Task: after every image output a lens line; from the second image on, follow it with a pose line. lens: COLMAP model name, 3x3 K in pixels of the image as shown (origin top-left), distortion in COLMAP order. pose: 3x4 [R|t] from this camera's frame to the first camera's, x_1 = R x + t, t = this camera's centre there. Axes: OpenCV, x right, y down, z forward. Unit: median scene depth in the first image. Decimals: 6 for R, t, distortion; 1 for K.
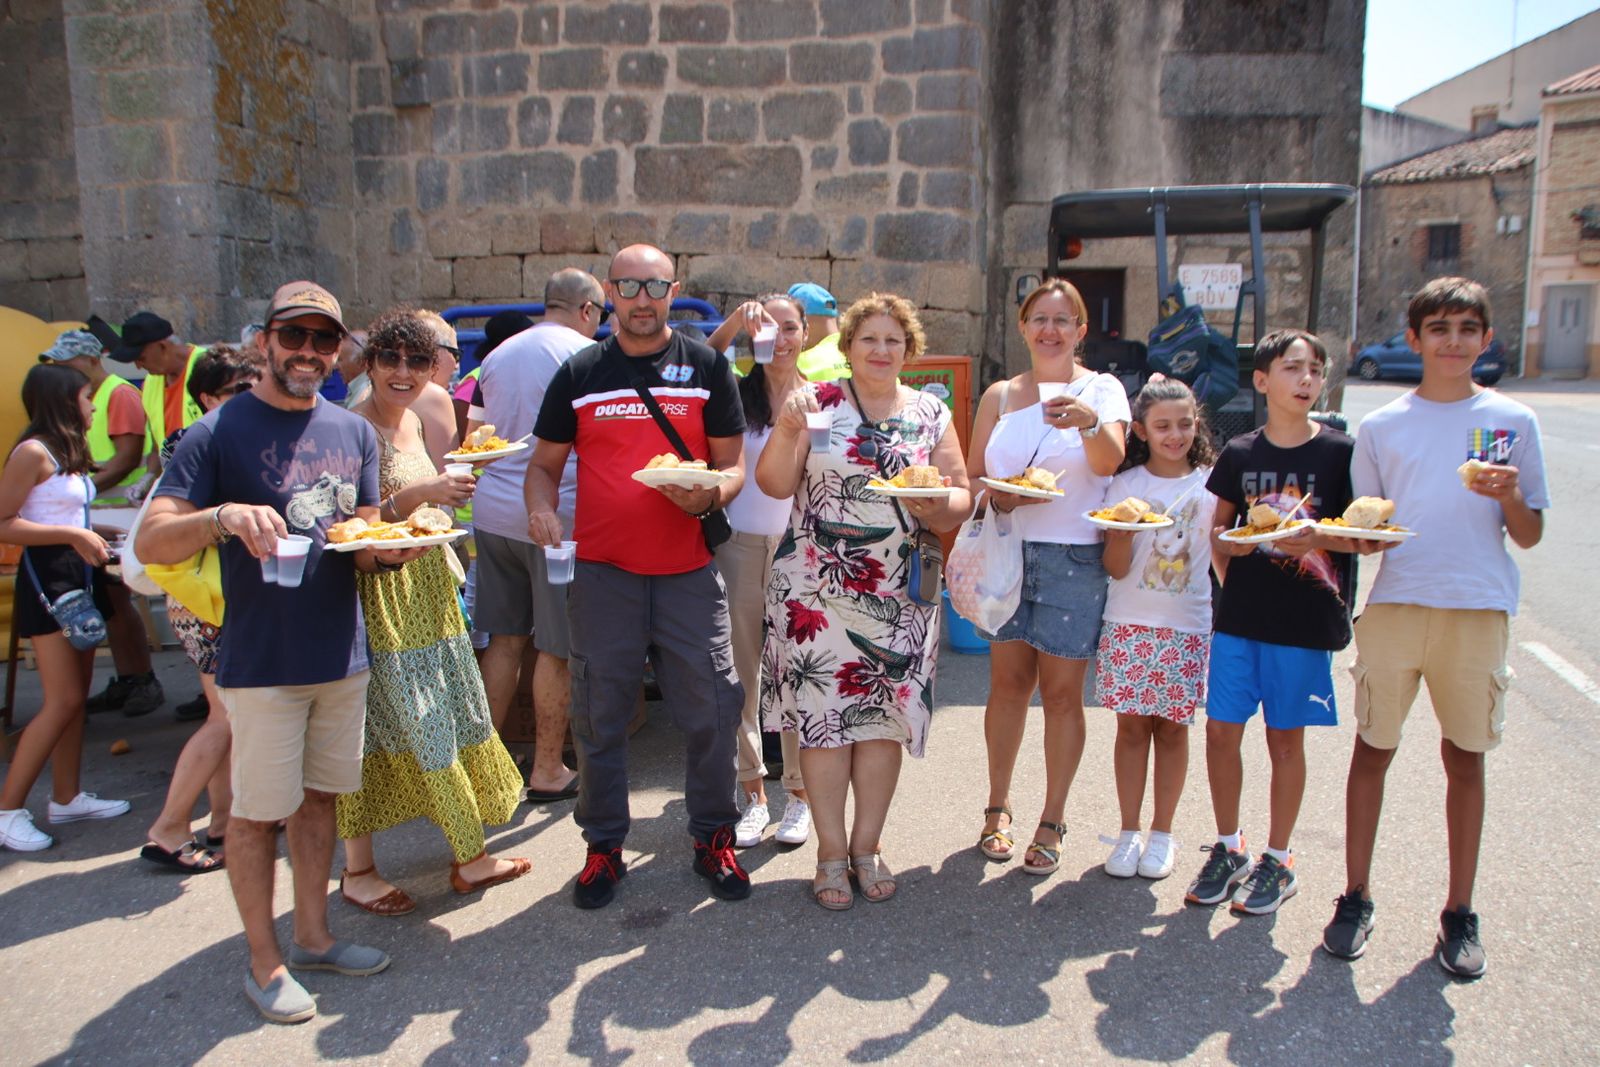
lens RADIAL K [[1461.3, 0, 826.8], [0, 1461.3, 553.6], [0, 0, 1]] dist [-0.111785, 0.084924]
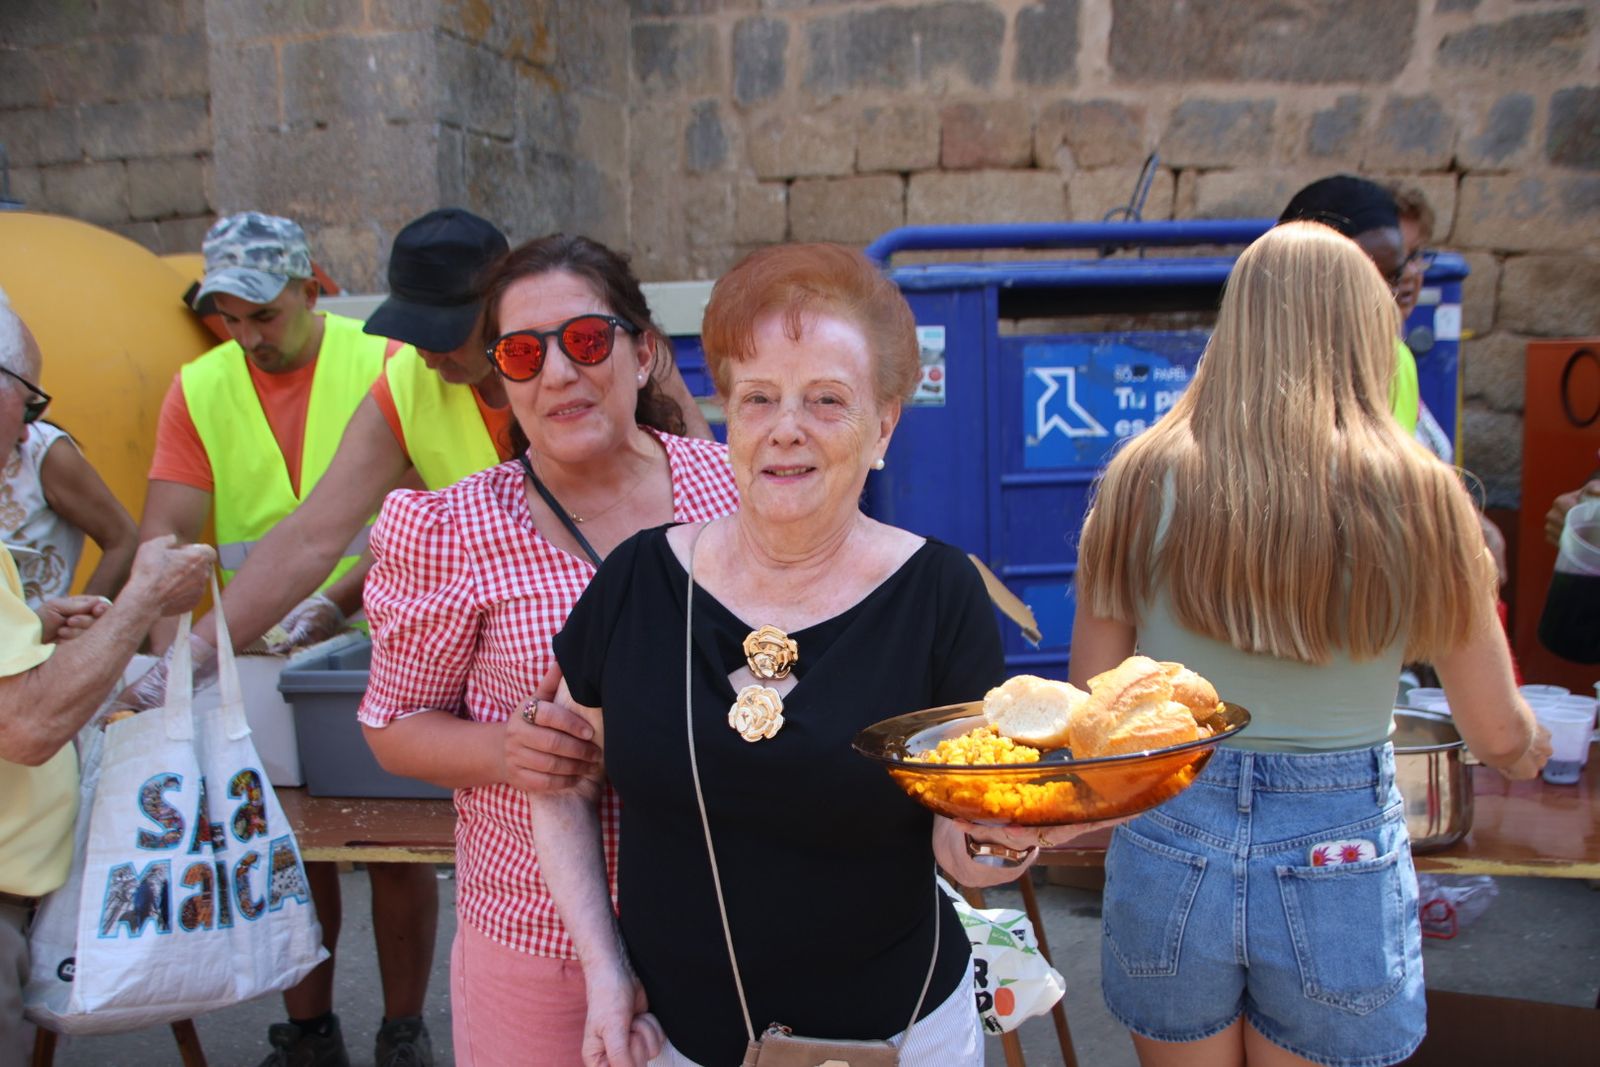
lens RADIAL K [[1506.5, 0, 758.8], [0, 1506.5, 554.7], [0, 0, 1]] dist [-0.025492, 0.000000]
pose [[0.993136, 0.019042, -0.115402, -0.201478], [-0.020373, 0.999739, -0.010365, -0.036796], [0.115174, 0.012645, 0.993265, 0.370096]]
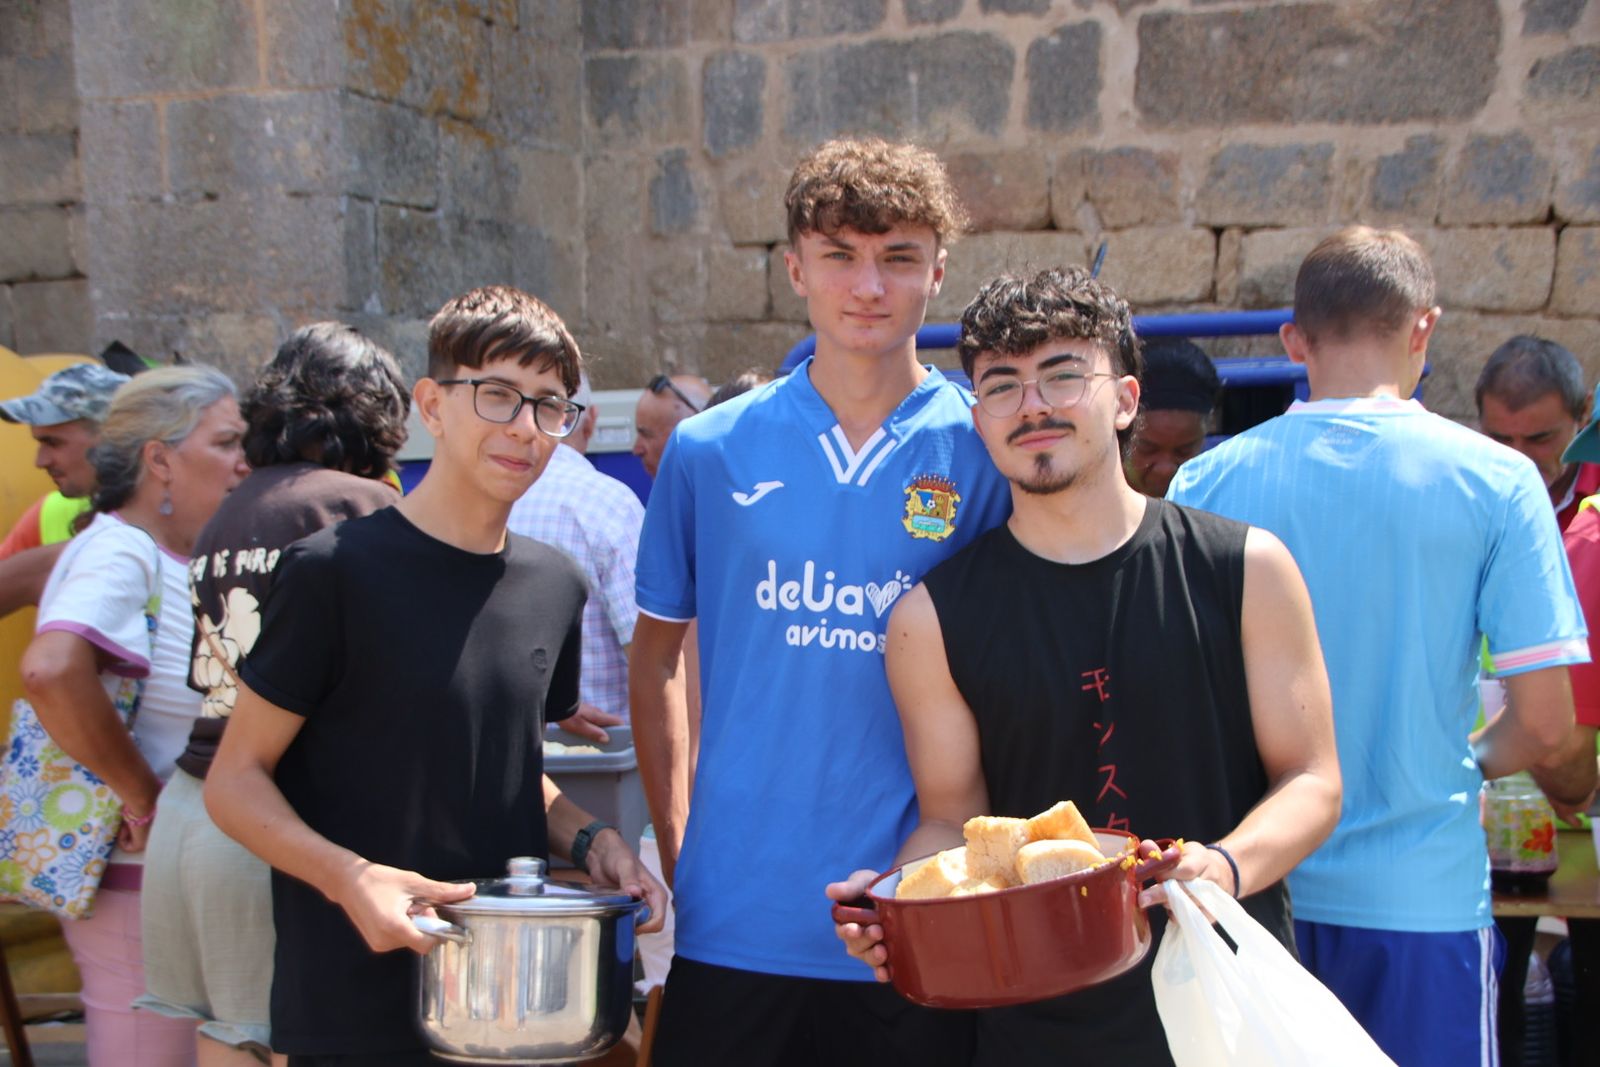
lens RADIAL K [[2356.9, 0, 770.4], [0, 2356.9, 575.3], [0, 0, 1]] dist [0.234798, 0.000000]
pose [[0.983860, 0.006713, -0.178814, -0.107814], [-0.019858, 0.997220, -0.071821, -0.023355], [0.177834, 0.074213, 0.981258, 0.171456]]
